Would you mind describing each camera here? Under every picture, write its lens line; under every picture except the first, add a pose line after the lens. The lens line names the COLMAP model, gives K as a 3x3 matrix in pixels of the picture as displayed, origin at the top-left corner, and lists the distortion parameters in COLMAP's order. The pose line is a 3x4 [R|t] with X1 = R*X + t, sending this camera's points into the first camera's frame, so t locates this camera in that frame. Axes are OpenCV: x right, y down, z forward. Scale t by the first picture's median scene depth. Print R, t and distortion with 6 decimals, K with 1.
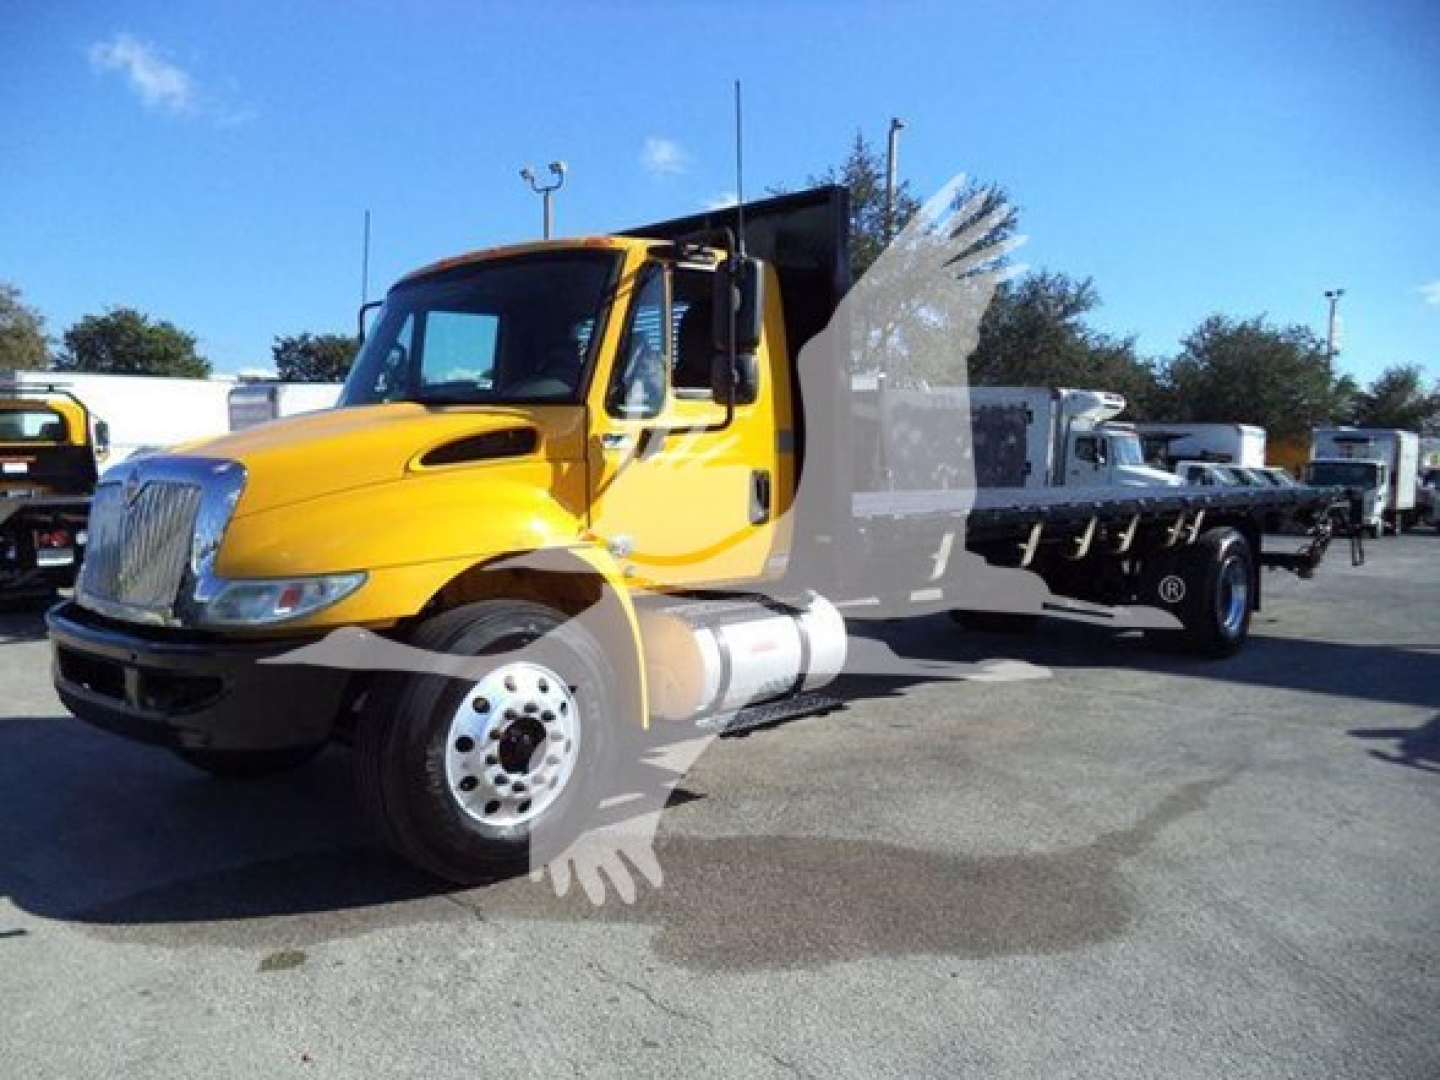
lens RADIAL K [[1160.5, 0, 756.6], [0, 1160.5, 545.1], [0, 0, 1]] dist [-0.004889, -0.015442]
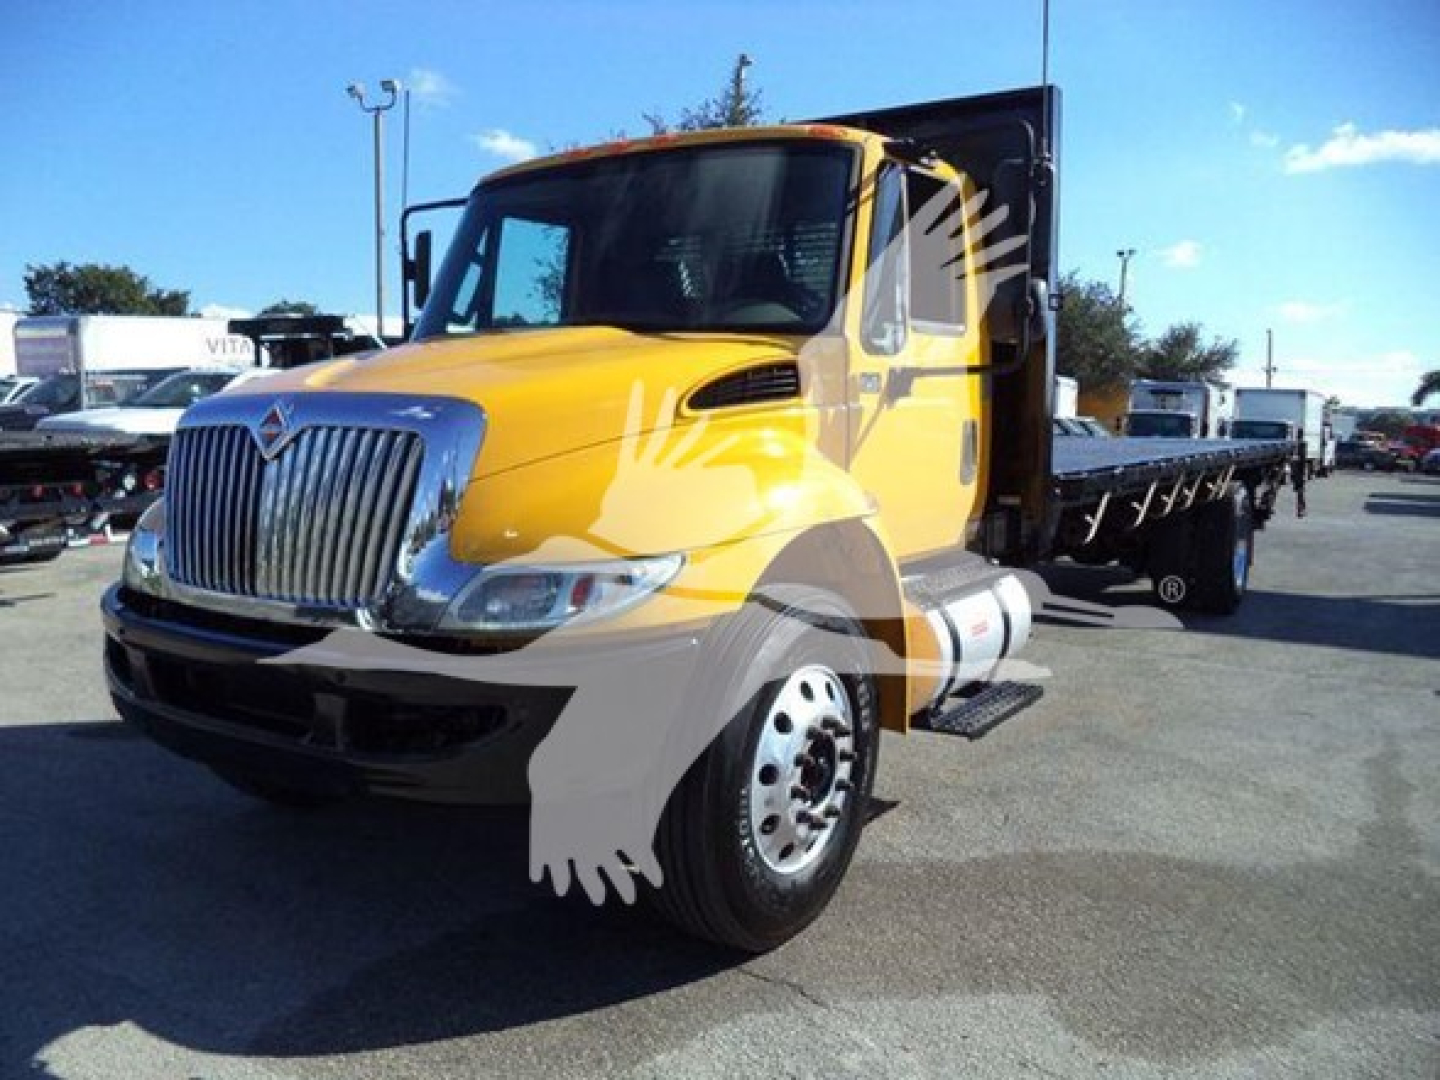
lens RADIAL K [[1160.5, 0, 756.6], [0, 1160.5, 545.1], [0, 0, 1]] dist [-0.004889, -0.015442]
pose [[0.985457, -0.010831, 0.169582, -0.232331], [0.003186, 0.998969, 0.045287, -0.009466], [-0.169898, -0.044088, 0.984475, 0.149127]]
